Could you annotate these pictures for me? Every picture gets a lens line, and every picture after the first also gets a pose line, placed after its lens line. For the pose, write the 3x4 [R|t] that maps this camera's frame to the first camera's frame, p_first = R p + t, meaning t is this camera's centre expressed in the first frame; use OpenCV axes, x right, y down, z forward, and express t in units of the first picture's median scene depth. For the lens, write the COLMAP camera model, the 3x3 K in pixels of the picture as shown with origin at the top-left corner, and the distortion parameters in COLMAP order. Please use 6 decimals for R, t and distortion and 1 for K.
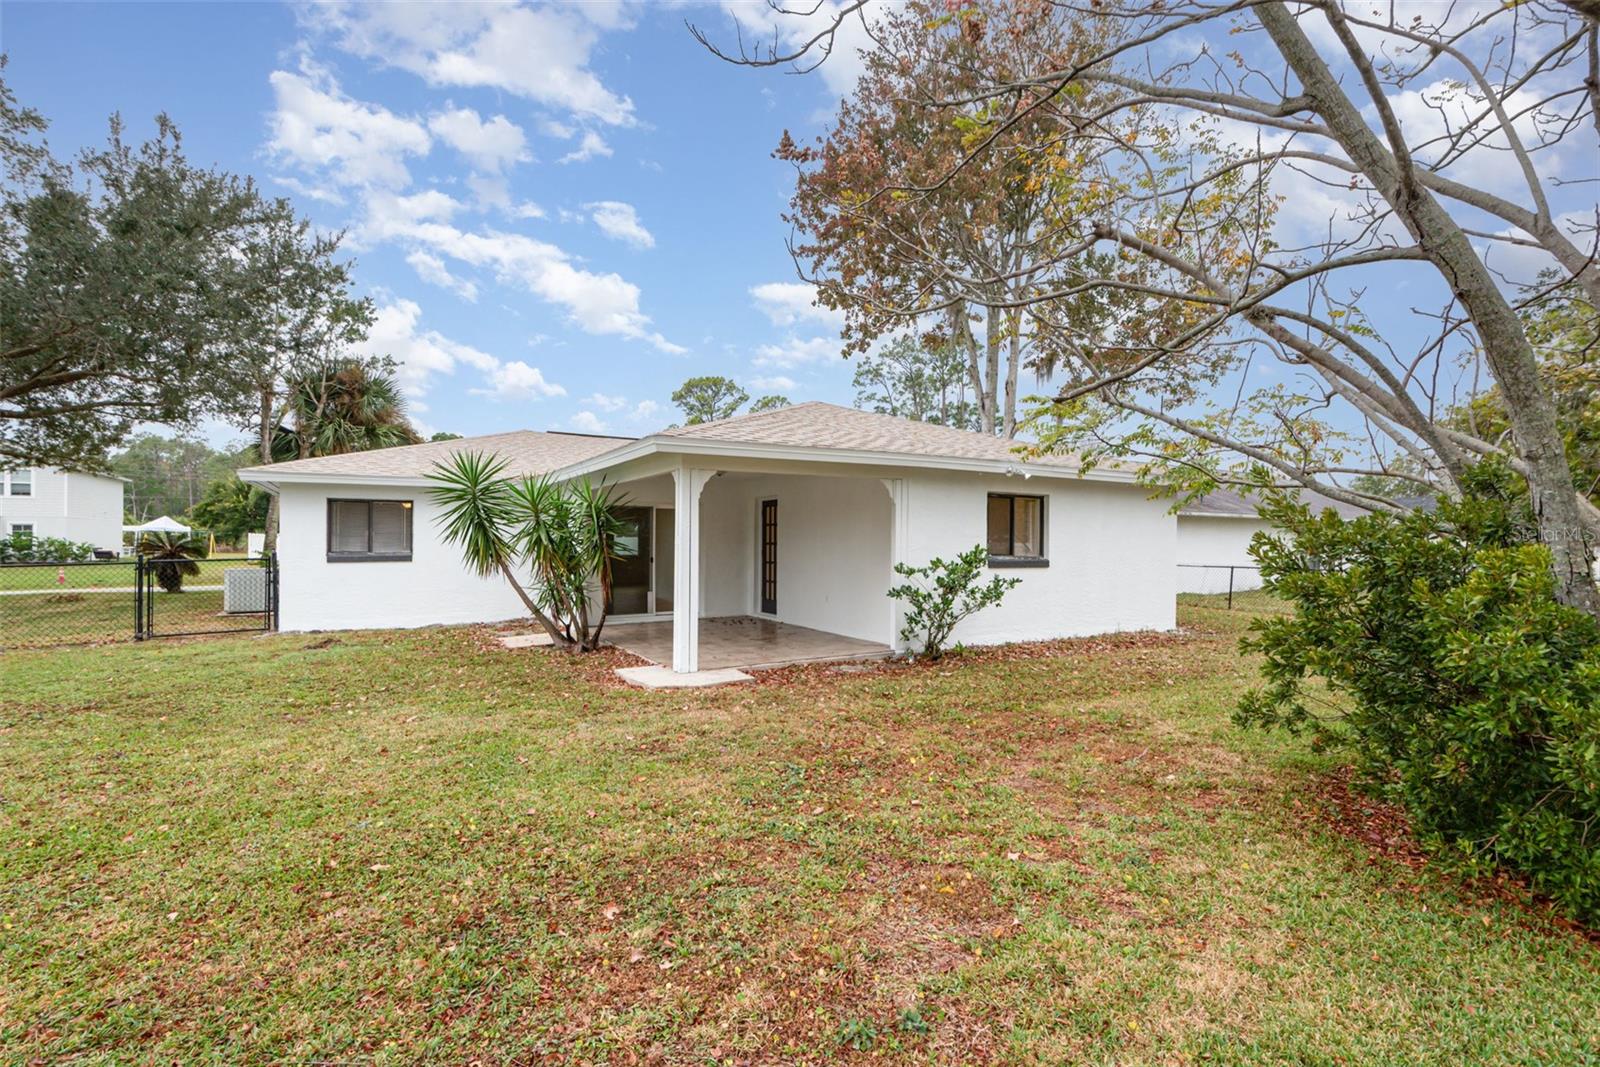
lens RADIAL K [[716.4, 0, 800.0], [0, 716.4, 532.2], [0, 0, 1]] dist [0.010227, -0.005333]
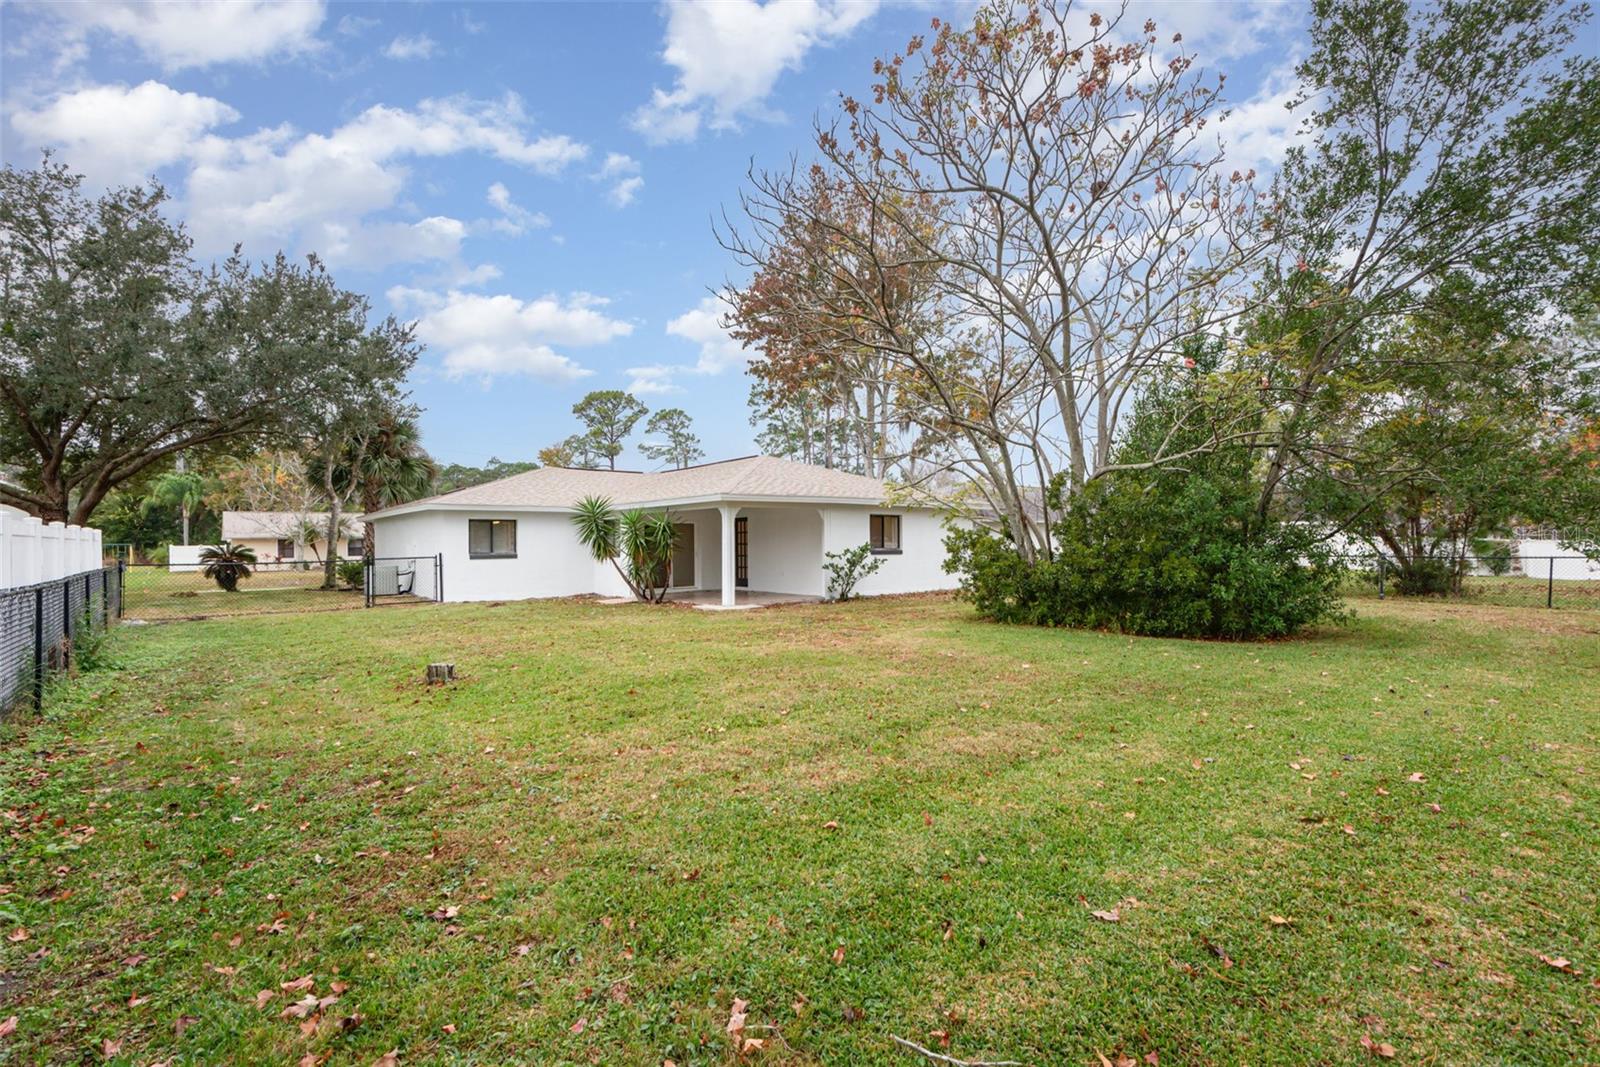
lens RADIAL K [[716.4, 0, 801.0], [0, 716.4, 534.0], [0, 0, 1]] dist [0.010227, -0.005333]
pose [[0.986222, -0.011931, 0.164996, -0.209775], [0.012362, 0.999922, -0.001583, -0.003420], [-0.164965, 0.003600, 0.986293, -0.758776]]
